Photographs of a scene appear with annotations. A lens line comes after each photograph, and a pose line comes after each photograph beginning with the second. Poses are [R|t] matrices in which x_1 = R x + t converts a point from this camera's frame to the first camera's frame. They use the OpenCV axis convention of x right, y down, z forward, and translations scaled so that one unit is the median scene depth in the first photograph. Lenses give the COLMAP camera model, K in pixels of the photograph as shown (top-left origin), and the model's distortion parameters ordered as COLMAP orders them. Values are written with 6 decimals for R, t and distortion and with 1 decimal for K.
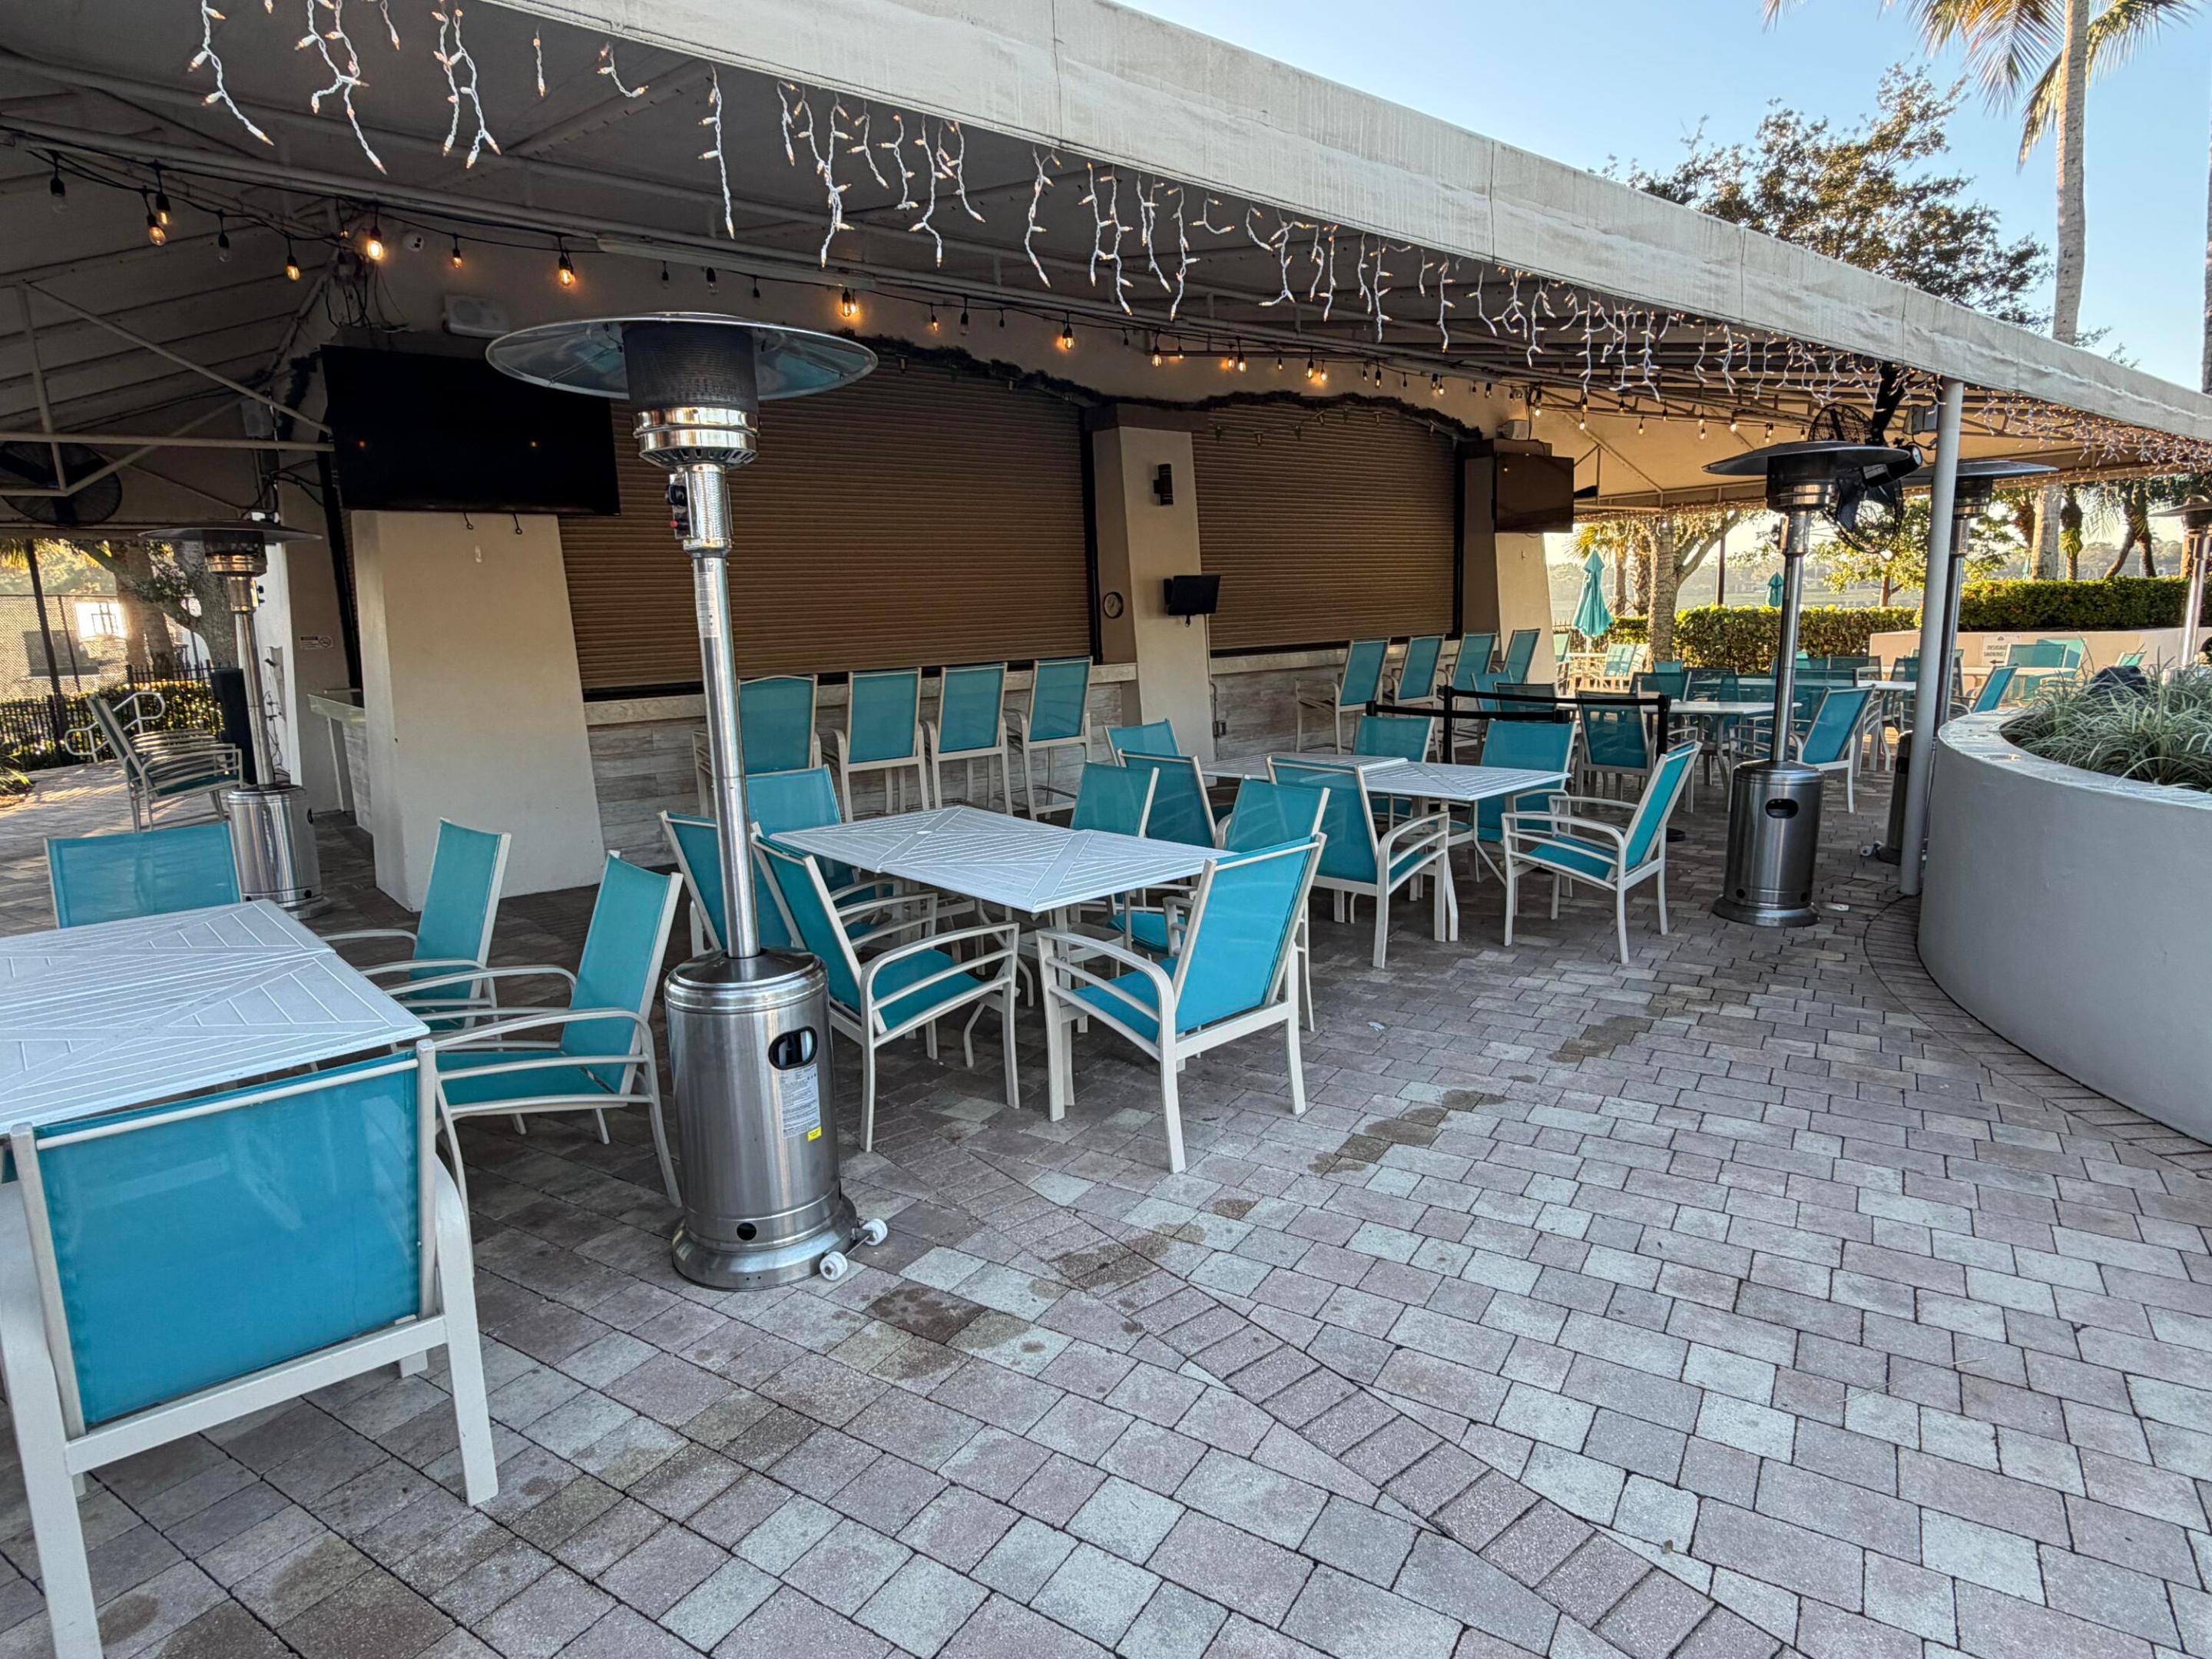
lens RADIAL K [[1223.9, 0, 1106.0], [0, 1223.9, 829.5], [0, 0, 1]] dist [0.004889, 0.000808]
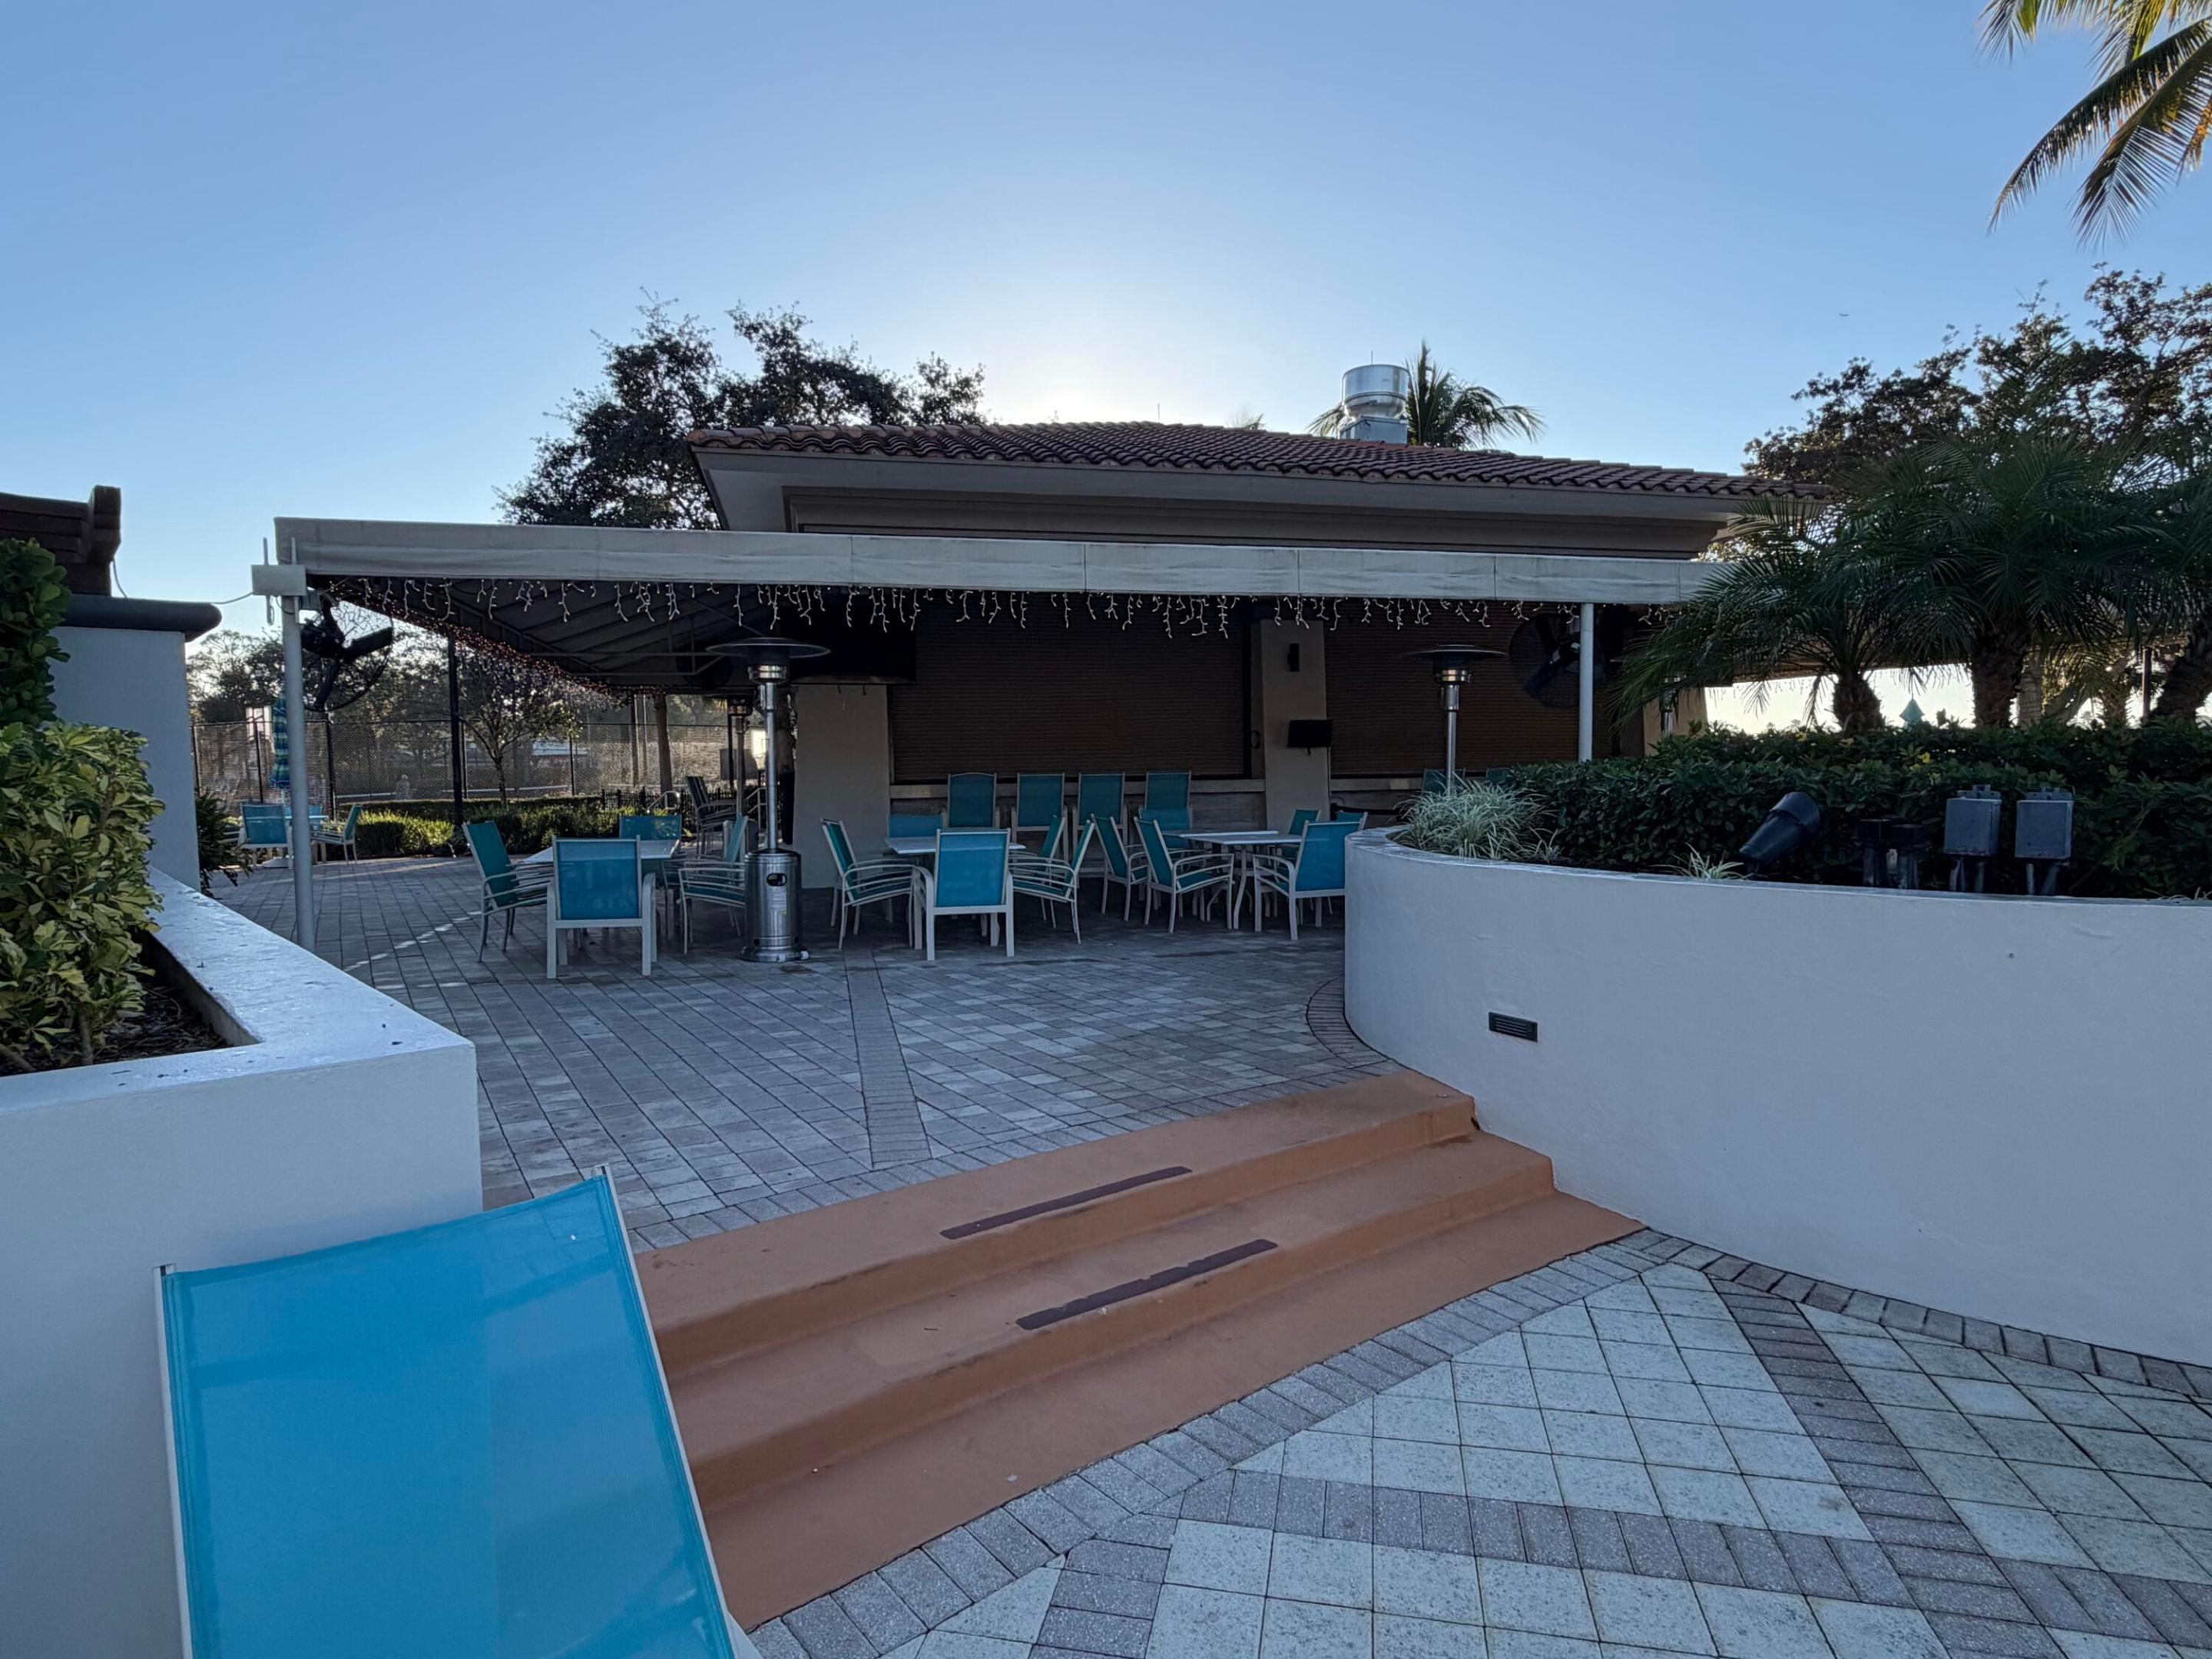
lens RADIAL K [[1235.6, 0, 1102.0], [0, 1235.6, 844.2], [0, 0, 1]] dist [-0.006542, -0.000673]
pose [[0.899092, 0.051560, -0.434713, 0.656353], [-0.095495, 0.992224, -0.079822, 0.097840], [0.427218, 0.113280, 0.897024, -0.500993]]
